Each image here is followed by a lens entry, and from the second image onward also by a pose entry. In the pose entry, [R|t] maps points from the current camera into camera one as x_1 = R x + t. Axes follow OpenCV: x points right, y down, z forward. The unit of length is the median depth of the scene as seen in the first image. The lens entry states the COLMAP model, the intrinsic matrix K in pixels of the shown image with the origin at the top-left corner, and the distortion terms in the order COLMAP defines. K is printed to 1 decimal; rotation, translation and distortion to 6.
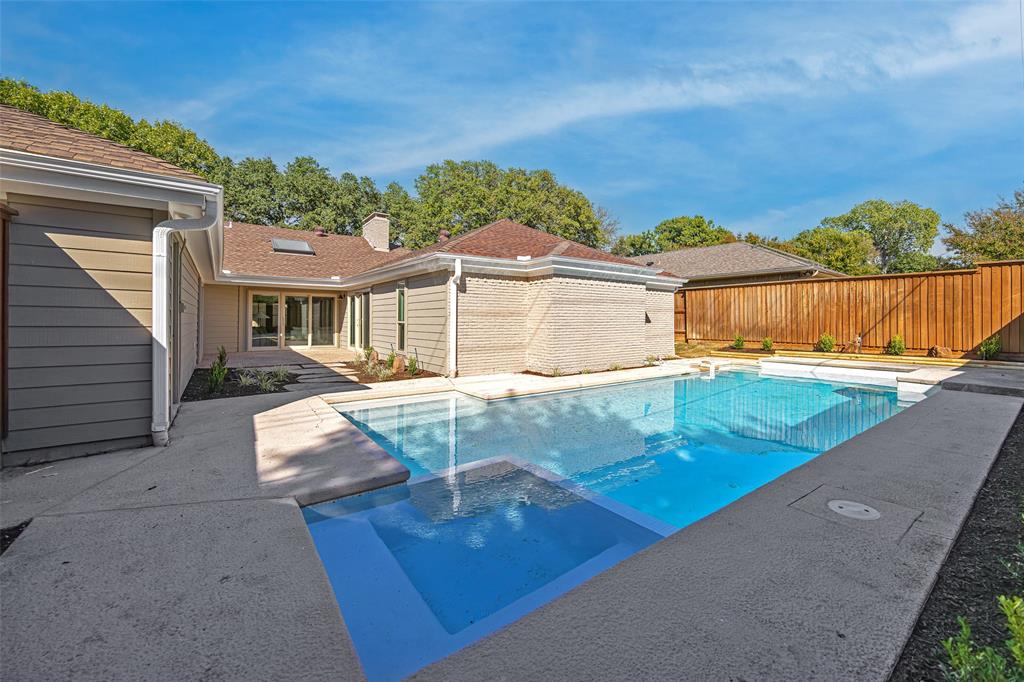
lens RADIAL K [[404.4, 0, 531.1], [0, 404.4, 316.0], [0, 0, 1]] dist [-0.003026, -0.000103]
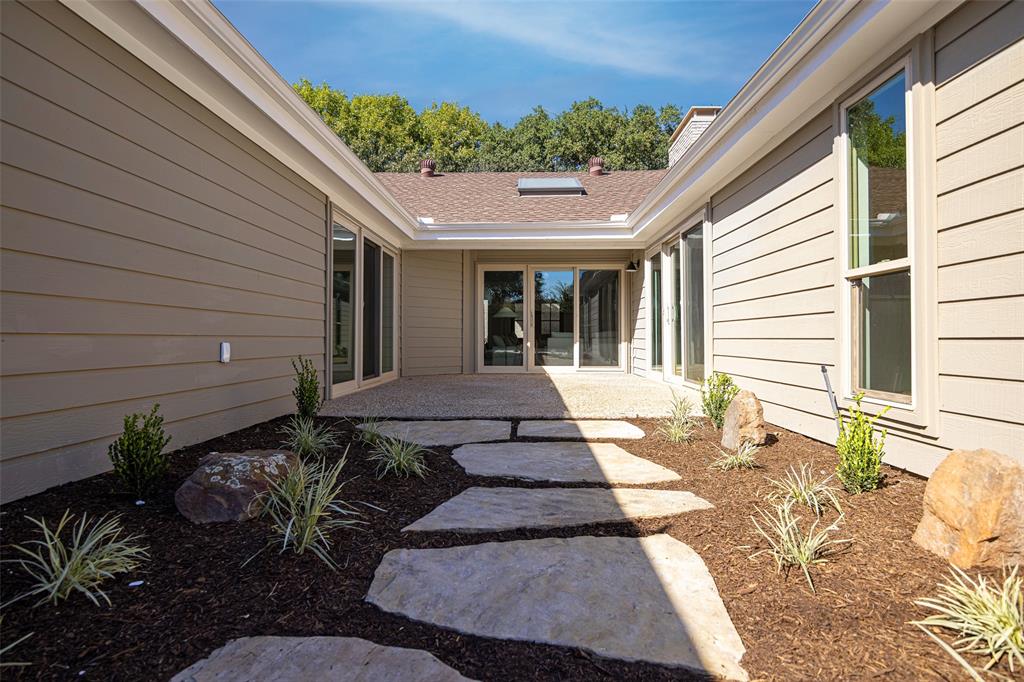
lens RADIAL K [[519.6, 0, 511.6], [0, 519.6, 335.3], [0, 0, 1]] dist [-0.002117, -0.000057]
pose [[0.780610, -0.007784, -0.624969, -0.199277], [0.011299, 0.999935, 0.001658, 0.032027], [0.624916, -0.008356, 0.780647, 0.433582]]
